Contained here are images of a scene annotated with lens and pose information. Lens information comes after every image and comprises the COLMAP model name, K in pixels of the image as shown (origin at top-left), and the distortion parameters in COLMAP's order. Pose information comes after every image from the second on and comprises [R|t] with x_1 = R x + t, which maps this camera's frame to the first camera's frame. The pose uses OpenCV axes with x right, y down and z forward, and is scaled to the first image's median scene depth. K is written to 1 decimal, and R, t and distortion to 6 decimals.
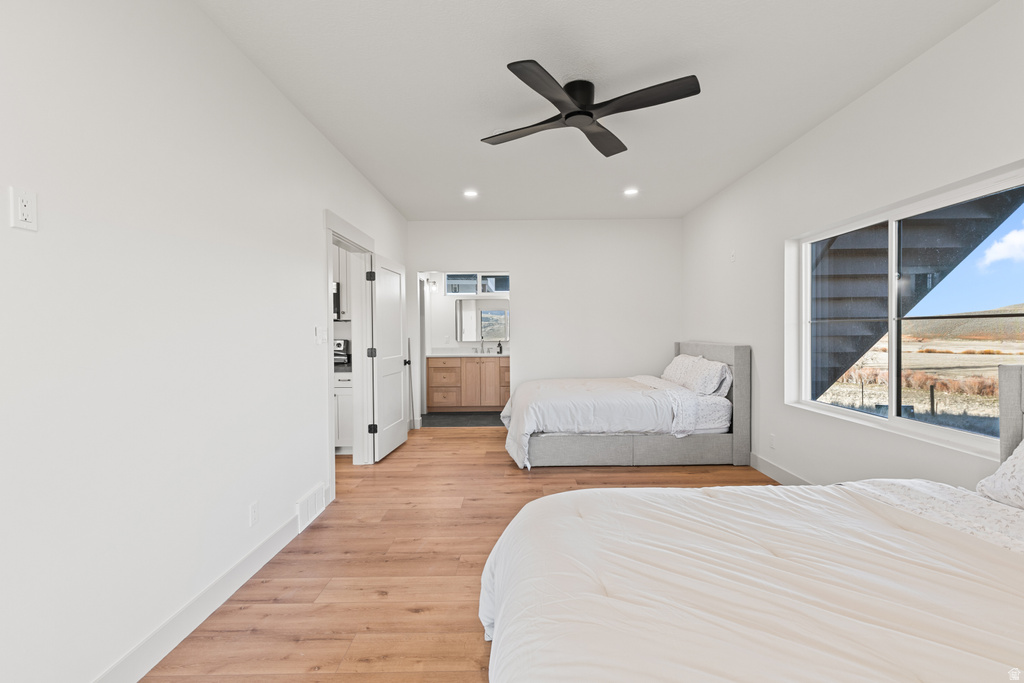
lens RADIAL K [[466.3, 0, 513.1], [0, 466.3, 353.9], [0, 0, 1]] dist [0.012131, -0.000158]
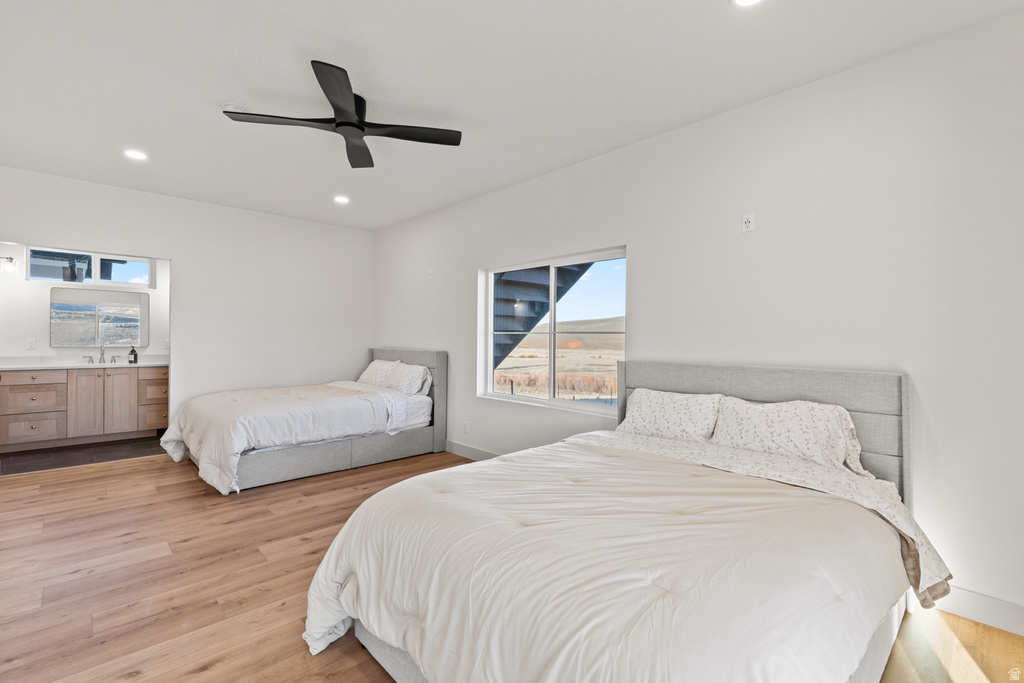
lens RADIAL K [[472.8, 0, 513.9], [0, 472.8, 362.4], [0, 0, 1]] dist [0.007679, -0.000270]
pose [[0.719123, -0.019053, 0.694622, -0.209123], [0.017352, 0.999805, 0.009460, 0.002509], [-0.694666, 0.005251, 0.719313, 0.001853]]
